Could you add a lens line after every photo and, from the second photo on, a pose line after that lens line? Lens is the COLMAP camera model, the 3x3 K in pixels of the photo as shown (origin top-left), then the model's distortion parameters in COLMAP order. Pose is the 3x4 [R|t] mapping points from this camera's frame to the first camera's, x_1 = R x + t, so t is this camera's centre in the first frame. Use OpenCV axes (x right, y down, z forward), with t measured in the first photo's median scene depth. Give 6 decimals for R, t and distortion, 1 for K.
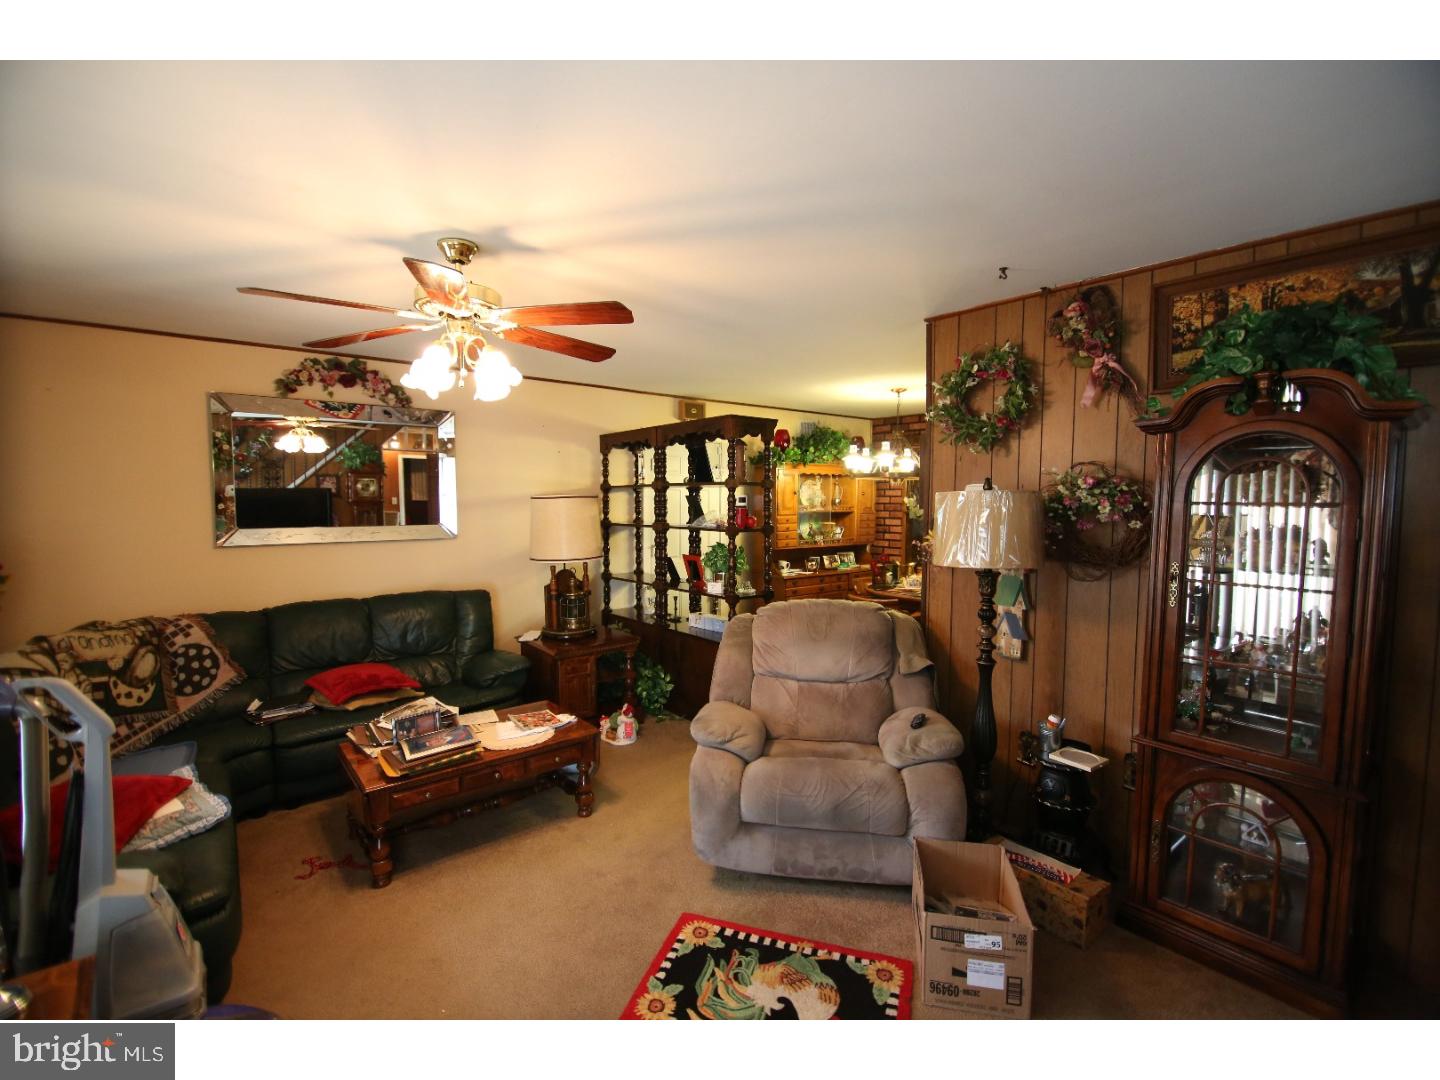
lens RADIAL K [[642.1, 0, 720.0], [0, 642.1, 540.0], [0, 0, 1]] dist [-0.000413, -0.000431]
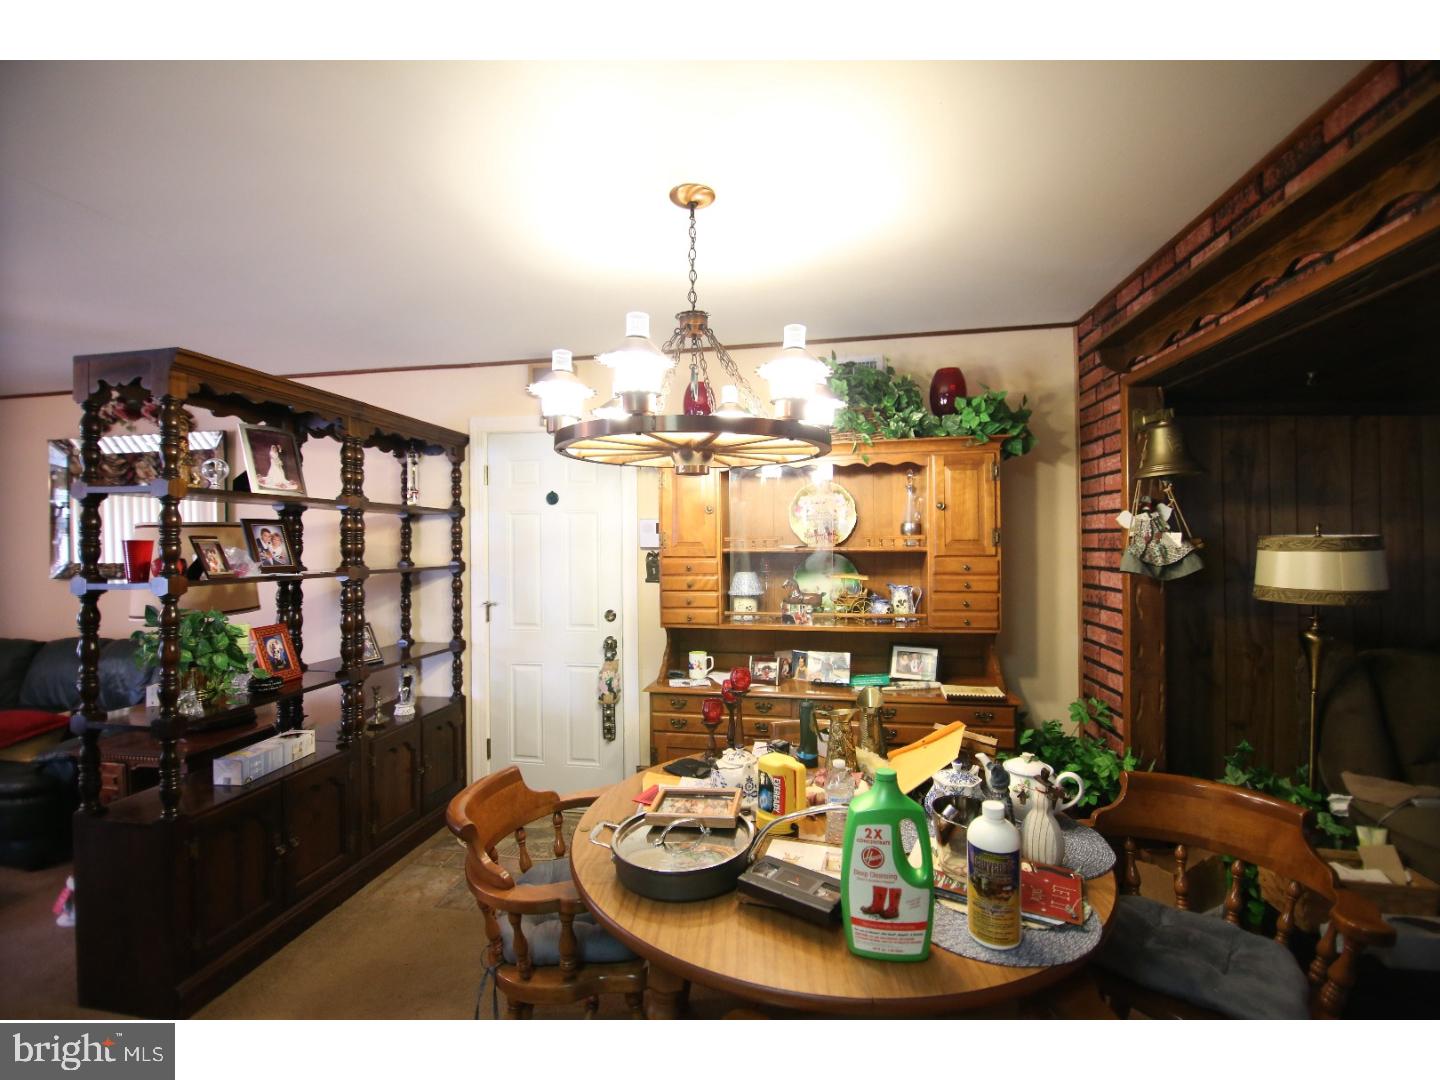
lens RADIAL K [[642.1, 0, 720.0], [0, 642.1, 540.0], [0, 0, 1]] dist [-0.000413, -0.000431]
pose [[0.640138, -0.009933, -0.768196, 0.845827], [-0.039341, 0.998181, -0.045690, -0.053314], [0.767252, 0.059470, 0.638583, 1.226673]]
